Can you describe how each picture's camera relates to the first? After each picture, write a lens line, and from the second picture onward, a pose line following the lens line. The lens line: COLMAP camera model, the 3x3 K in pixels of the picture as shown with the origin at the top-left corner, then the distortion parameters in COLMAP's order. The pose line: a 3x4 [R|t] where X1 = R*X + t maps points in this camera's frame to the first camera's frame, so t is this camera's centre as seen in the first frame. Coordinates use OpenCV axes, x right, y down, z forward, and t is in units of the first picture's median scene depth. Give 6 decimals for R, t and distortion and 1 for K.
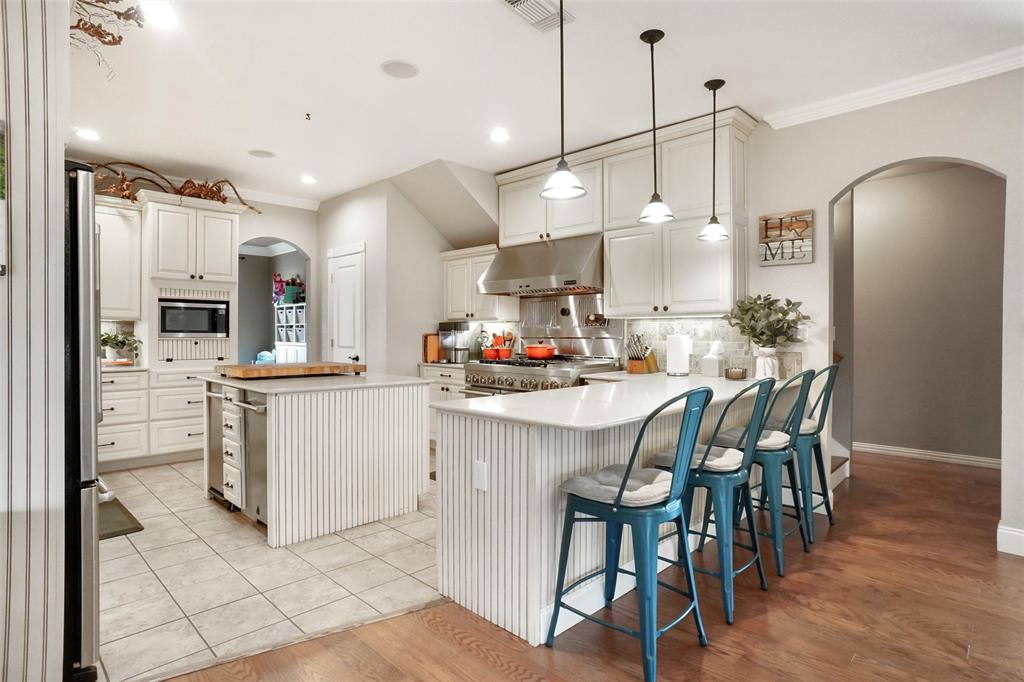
lens RADIAL K [[536.4, 0, 511.6], [0, 536.4, 333.9], [0, 0, 1]] dist [-0.076877, 0.044608]
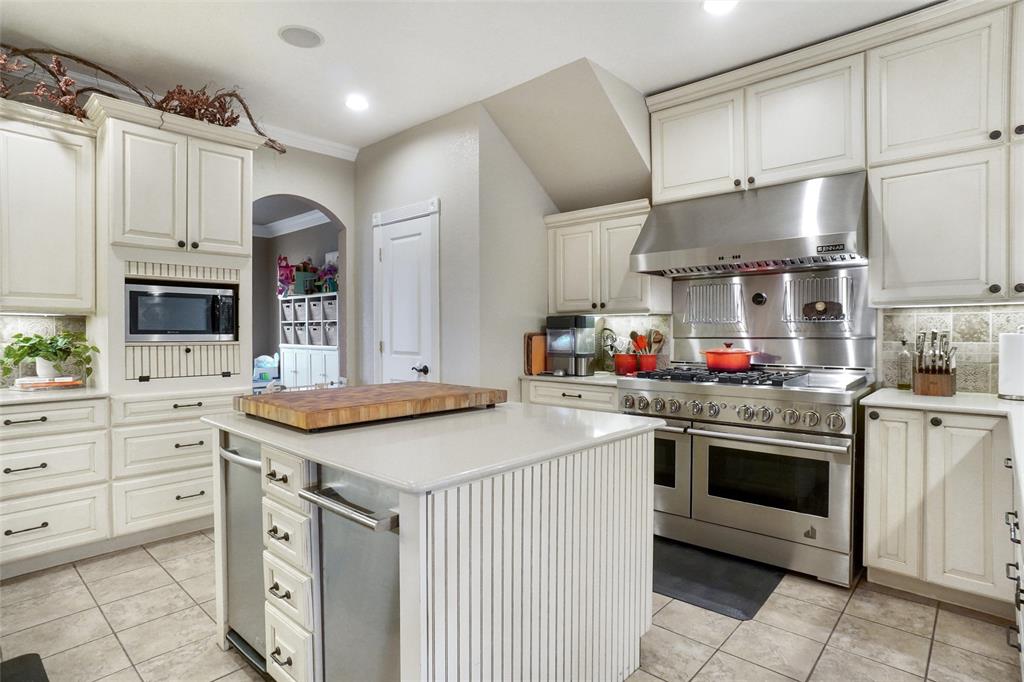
lens RADIAL K [[536.4, 0, 511.6], [0, 536.4, 333.9], [0, 0, 1]] dist [-0.076877, 0.044608]
pose [[0.999233, -0.005932, 0.038697, -0.227511], [0.005759, 0.999973, 0.004602, -0.002648], [-0.038723, -0.004375, 0.999240, 0.342505]]
